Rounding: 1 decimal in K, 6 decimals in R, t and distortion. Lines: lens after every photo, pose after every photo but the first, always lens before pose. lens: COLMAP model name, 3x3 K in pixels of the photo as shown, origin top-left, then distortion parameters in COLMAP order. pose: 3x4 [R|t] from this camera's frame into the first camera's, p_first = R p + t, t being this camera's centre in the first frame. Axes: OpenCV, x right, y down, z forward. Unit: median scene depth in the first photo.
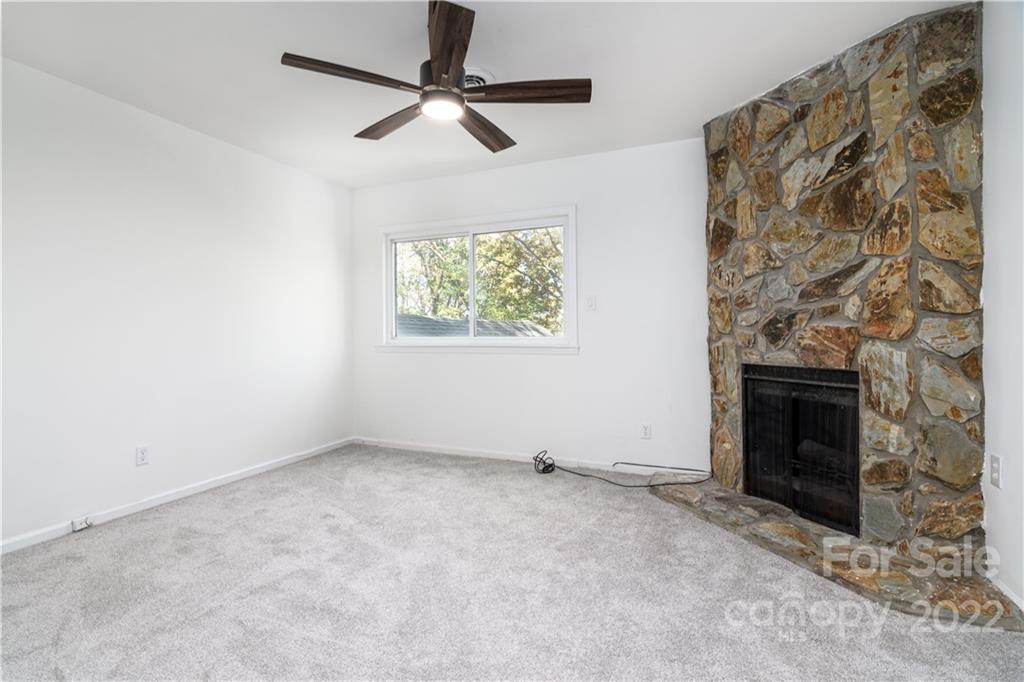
lens RADIAL K [[492.6, 0, 512.3], [0, 492.6, 336.0], [0, 0, 1]] dist [-0.002206, 0.000740]
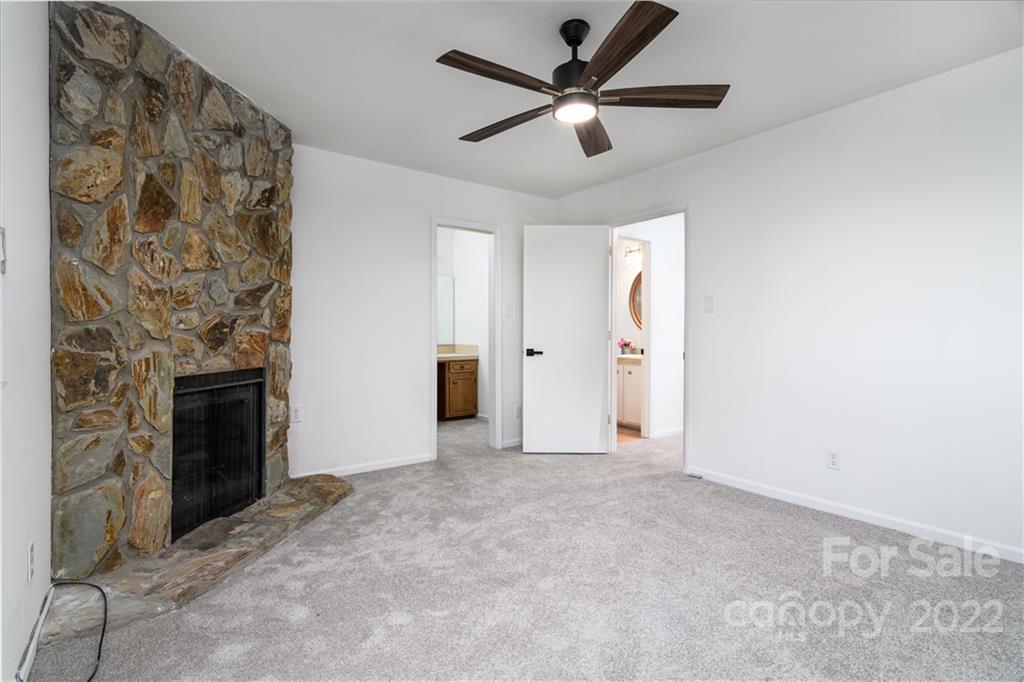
lens RADIAL K [[492.6, 0, 512.3], [0, 492.6, 339.0], [0, 0, 1]] dist [-0.002206, 0.000740]
pose [[-0.866908, -0.001449, 0.498466, -0.428894], [0.007140, 0.999857, 0.015324, -0.014616], [-0.498417, 0.016844, -0.866774, 1.550365]]
